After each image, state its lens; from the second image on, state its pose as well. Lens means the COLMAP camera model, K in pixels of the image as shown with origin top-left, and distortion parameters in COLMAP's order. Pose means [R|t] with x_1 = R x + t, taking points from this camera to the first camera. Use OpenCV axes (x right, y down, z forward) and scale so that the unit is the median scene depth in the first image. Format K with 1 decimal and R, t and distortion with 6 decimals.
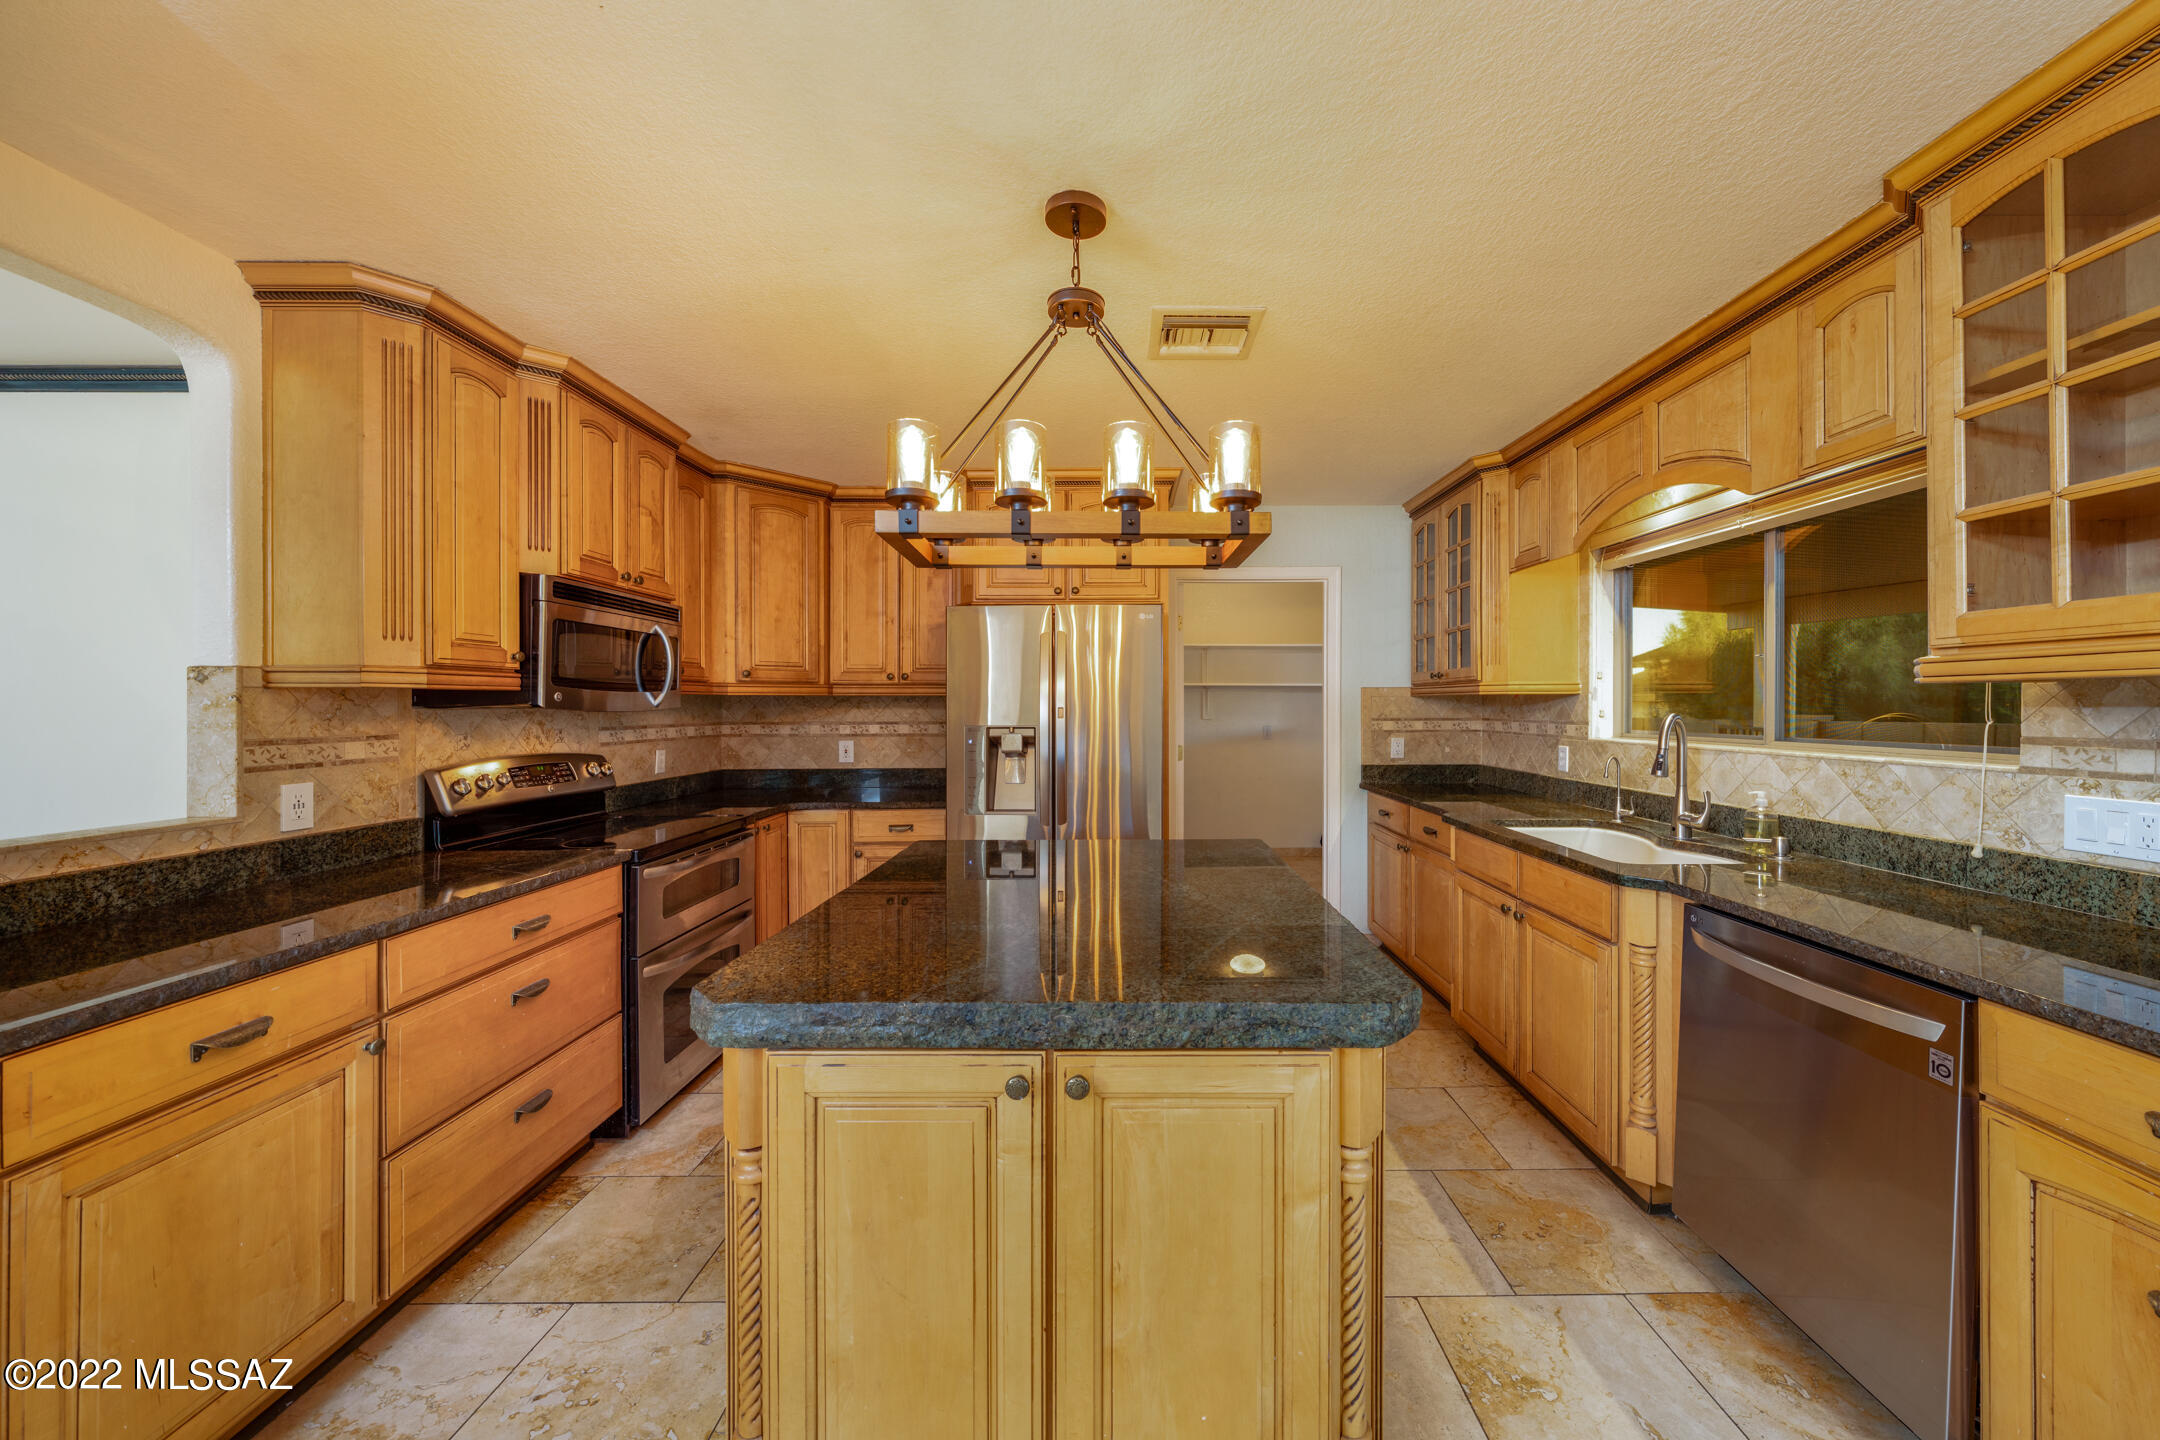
lens RADIAL K [[787.4, 0, 1139.6], [0, 787.4, 701.5], [0, 0, 1]] dist [-0.002810, 0.000572]
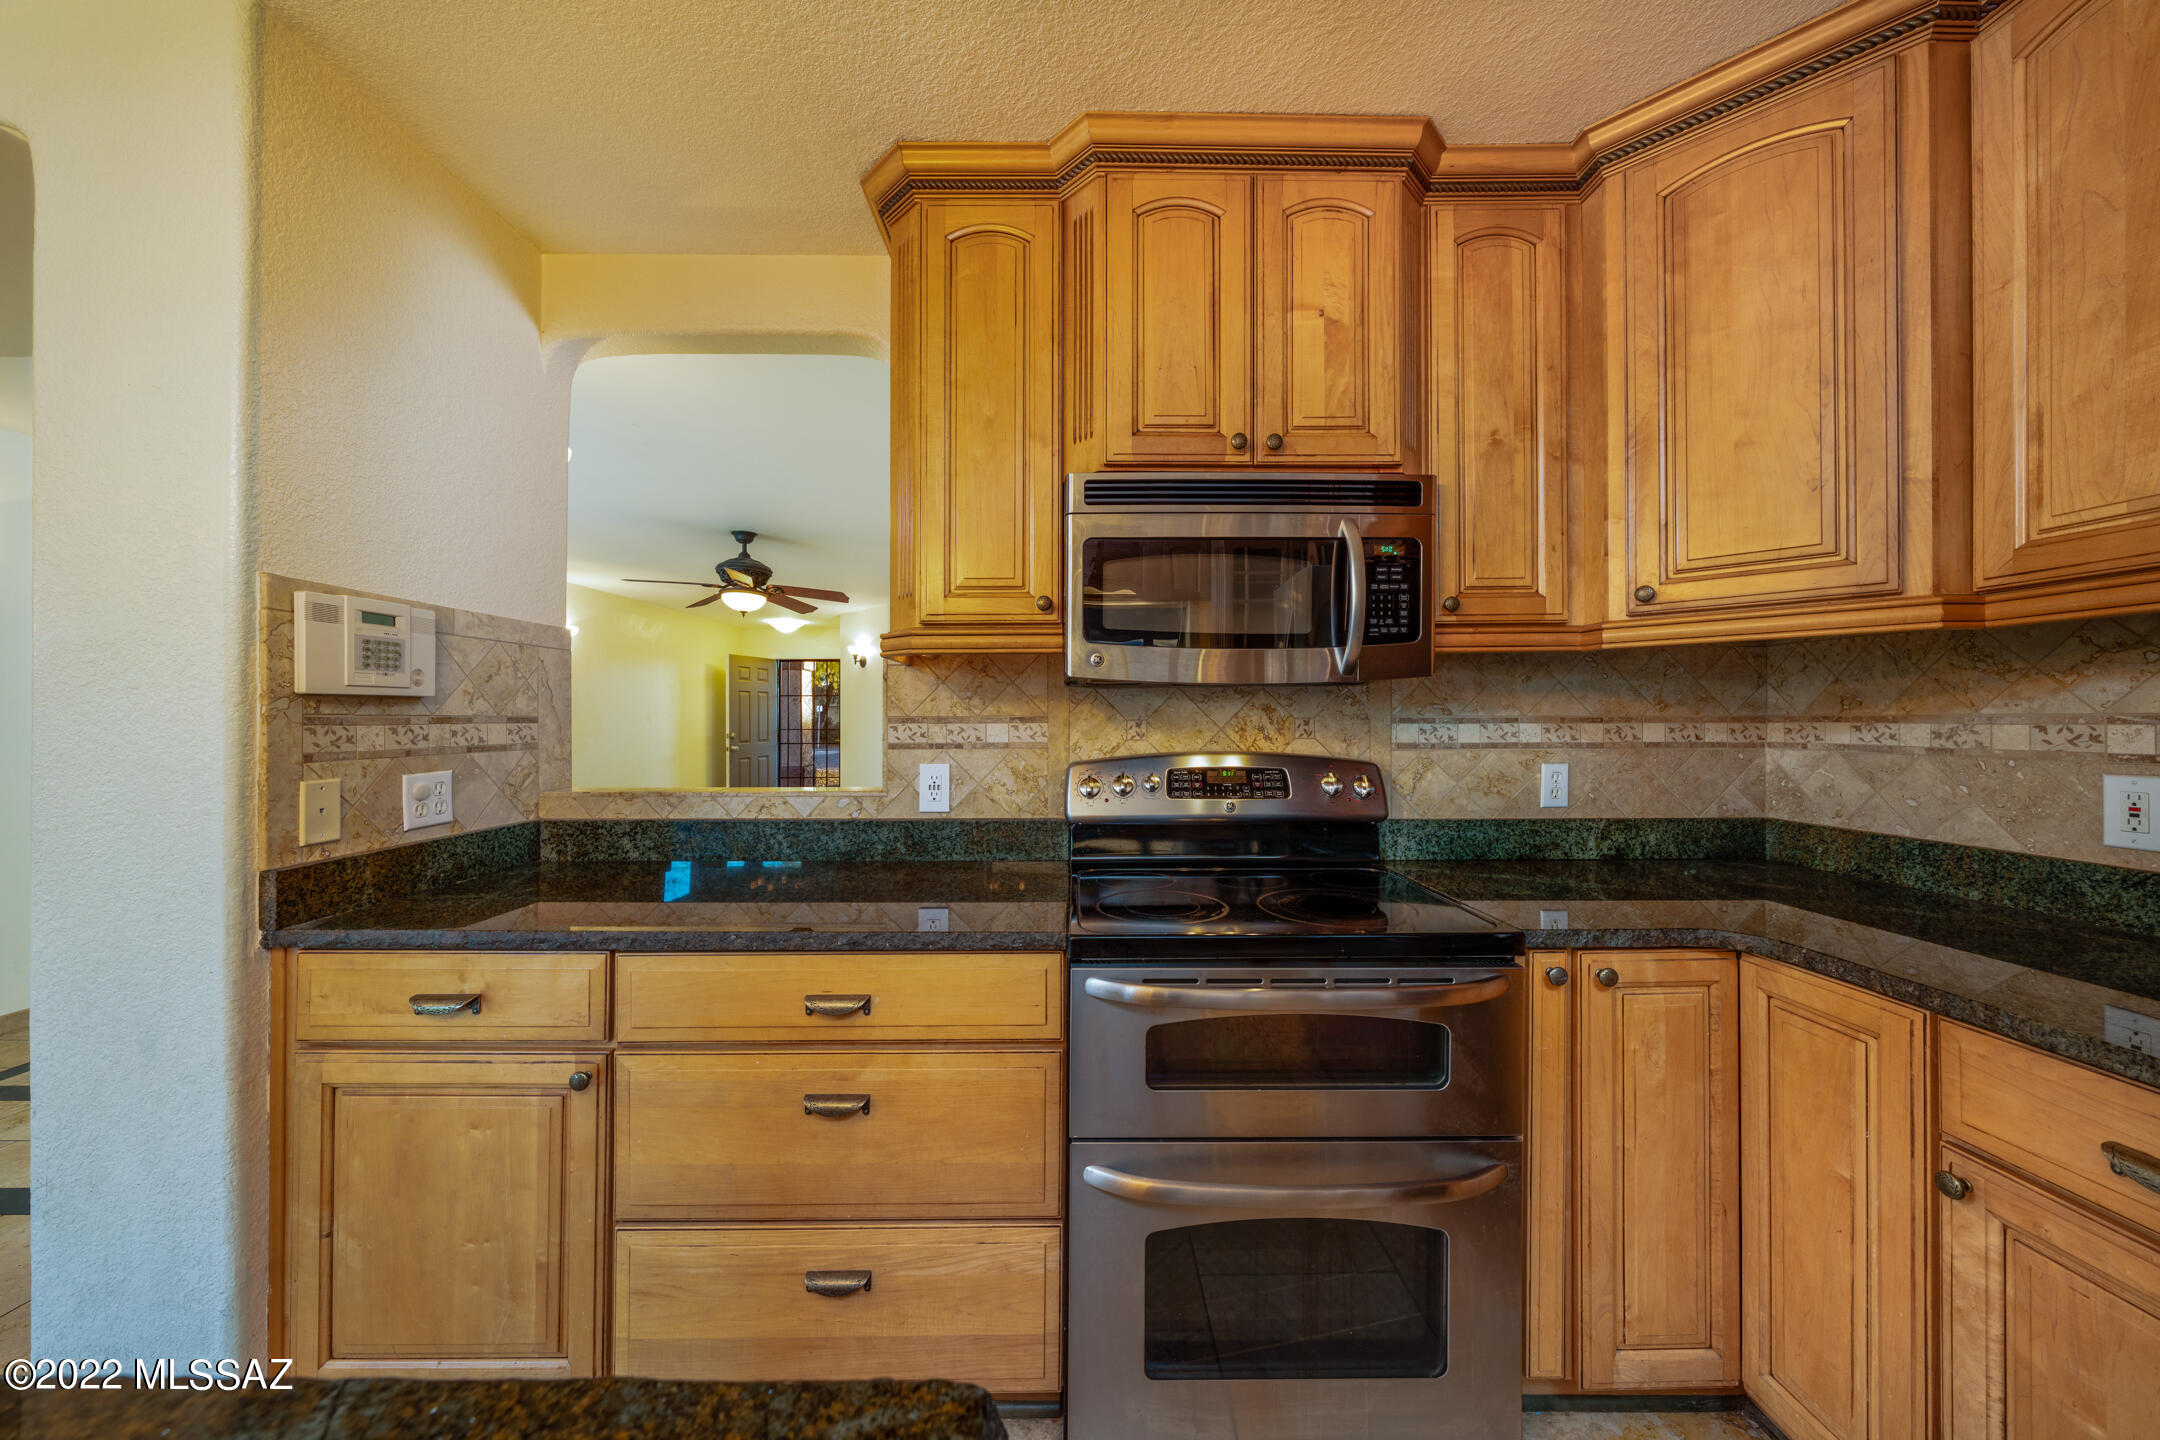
lens RADIAL K [[787.4, 0, 1030.6], [0, 787.4, 711.5], [0, 0, 1]] dist [-0.002810, 0.000572]
pose [[-0.021218, -0.007636, -0.999746, -0.102136], [0.005351, 0.999956, -0.007752, 0.041856], [0.999761, -0.005514, -0.021176, 0.975265]]
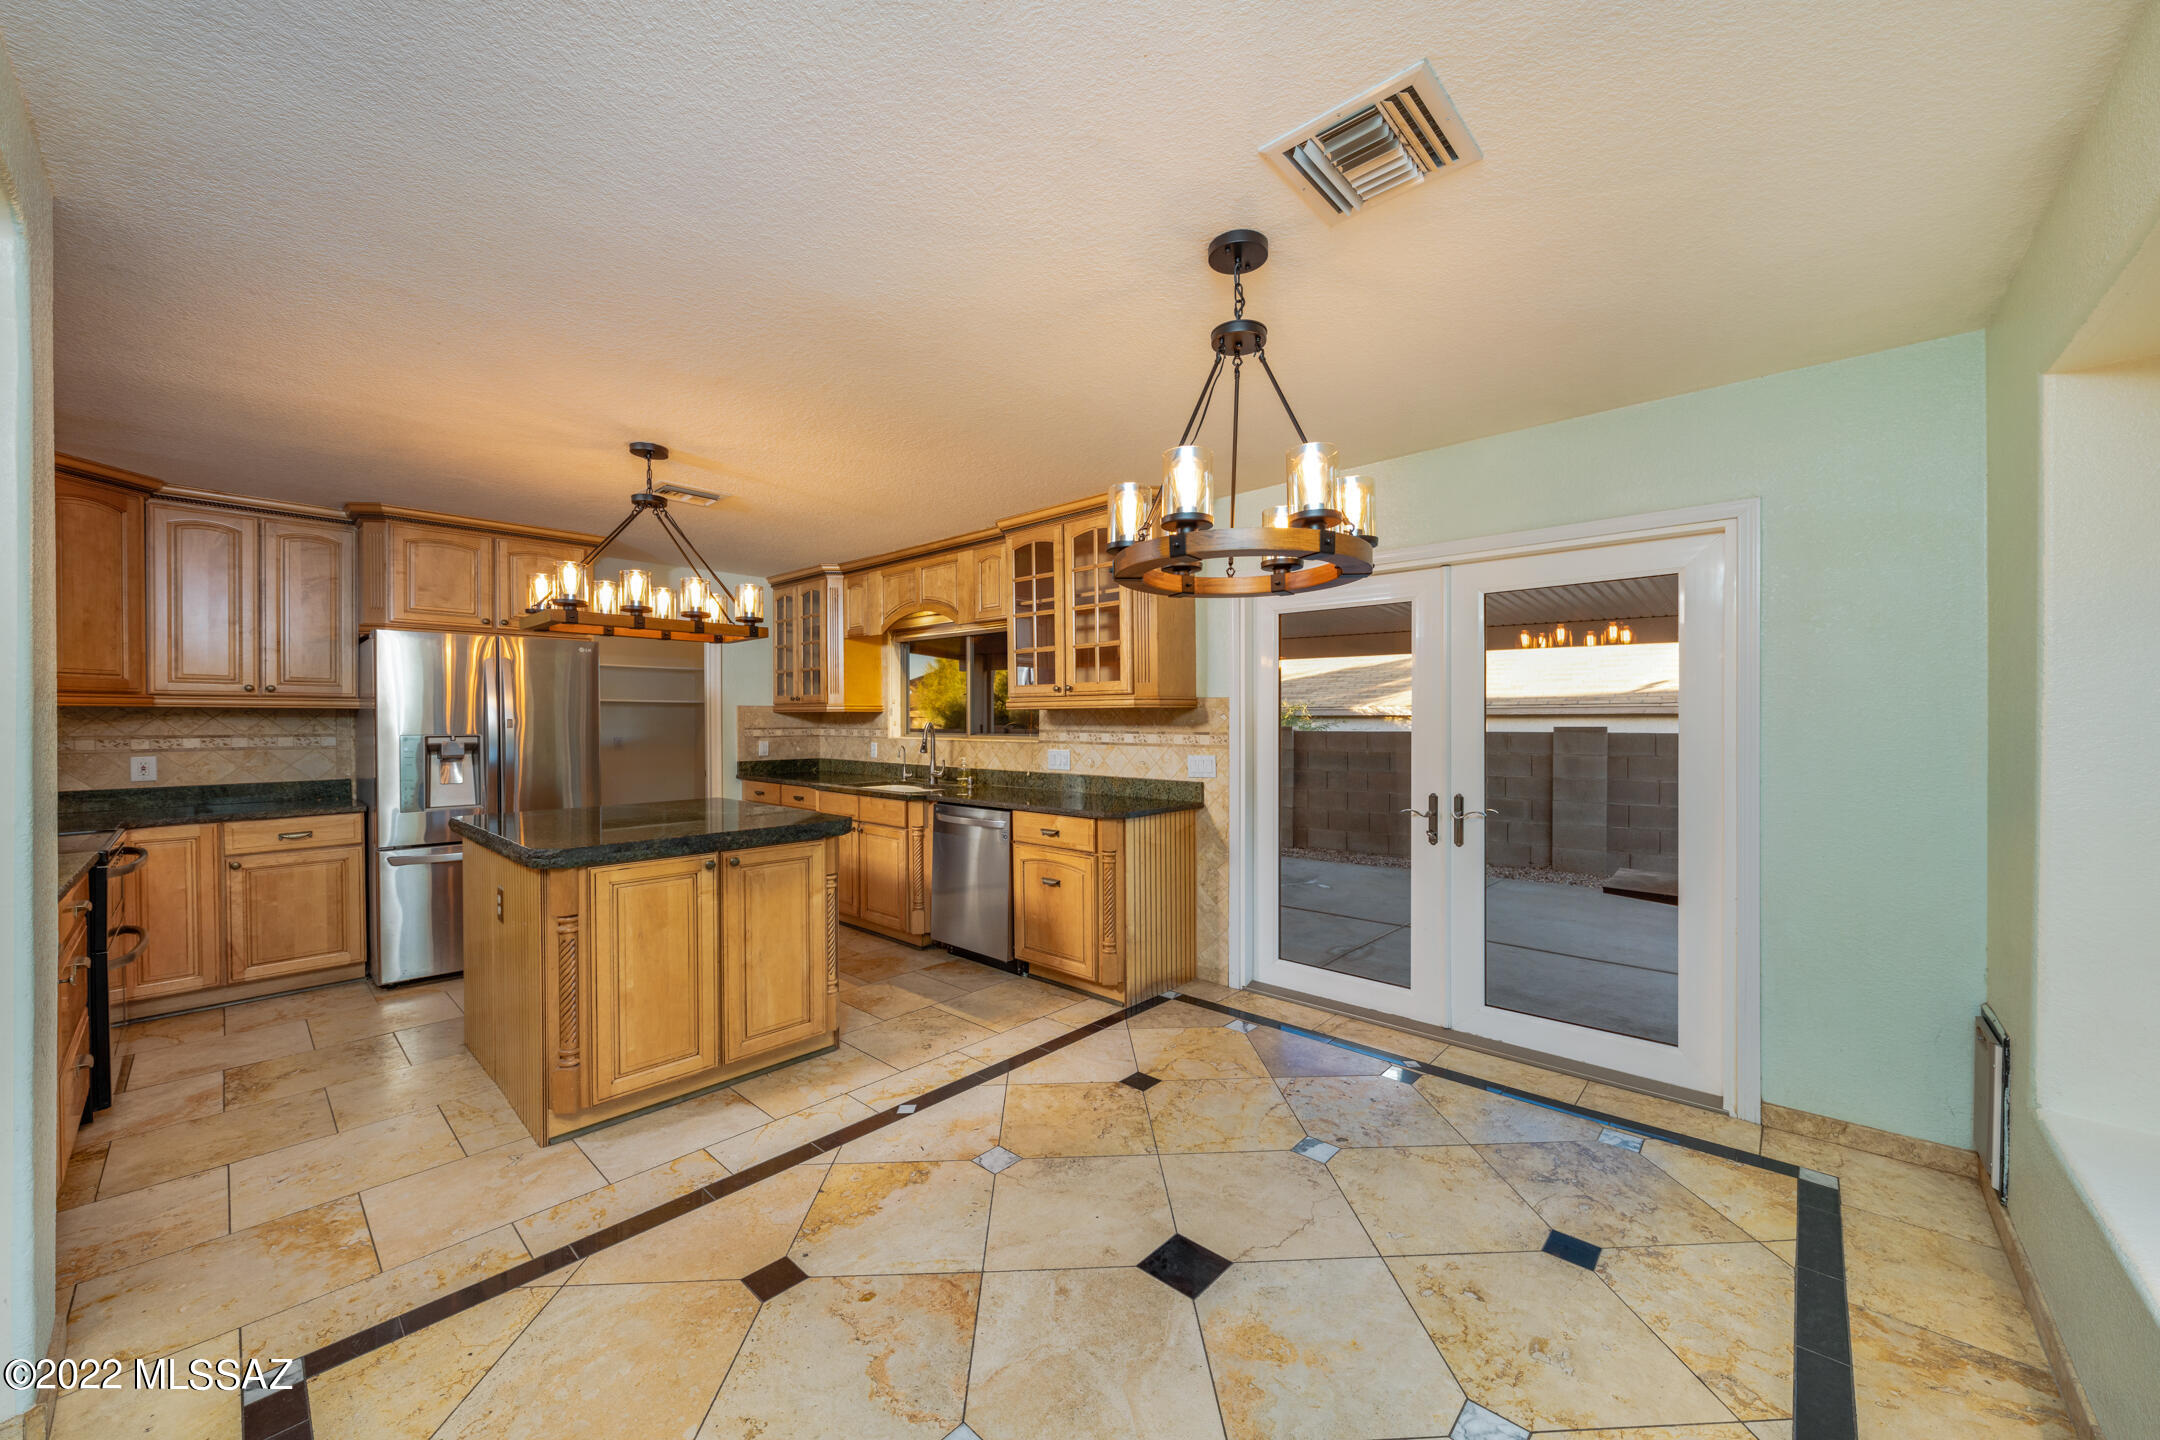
lens RADIAL K [[787.4, 0, 1110.6], [0, 787.4, 721.3], [0, 0, 1]] dist [-0.002810, 0.000572]
pose [[0.678618, 0.000207, 0.734491, -0.473229], [-0.003287, 0.999991, 0.002756, 0.005578], [-0.734484, -0.004285, 0.678613, -0.691170]]
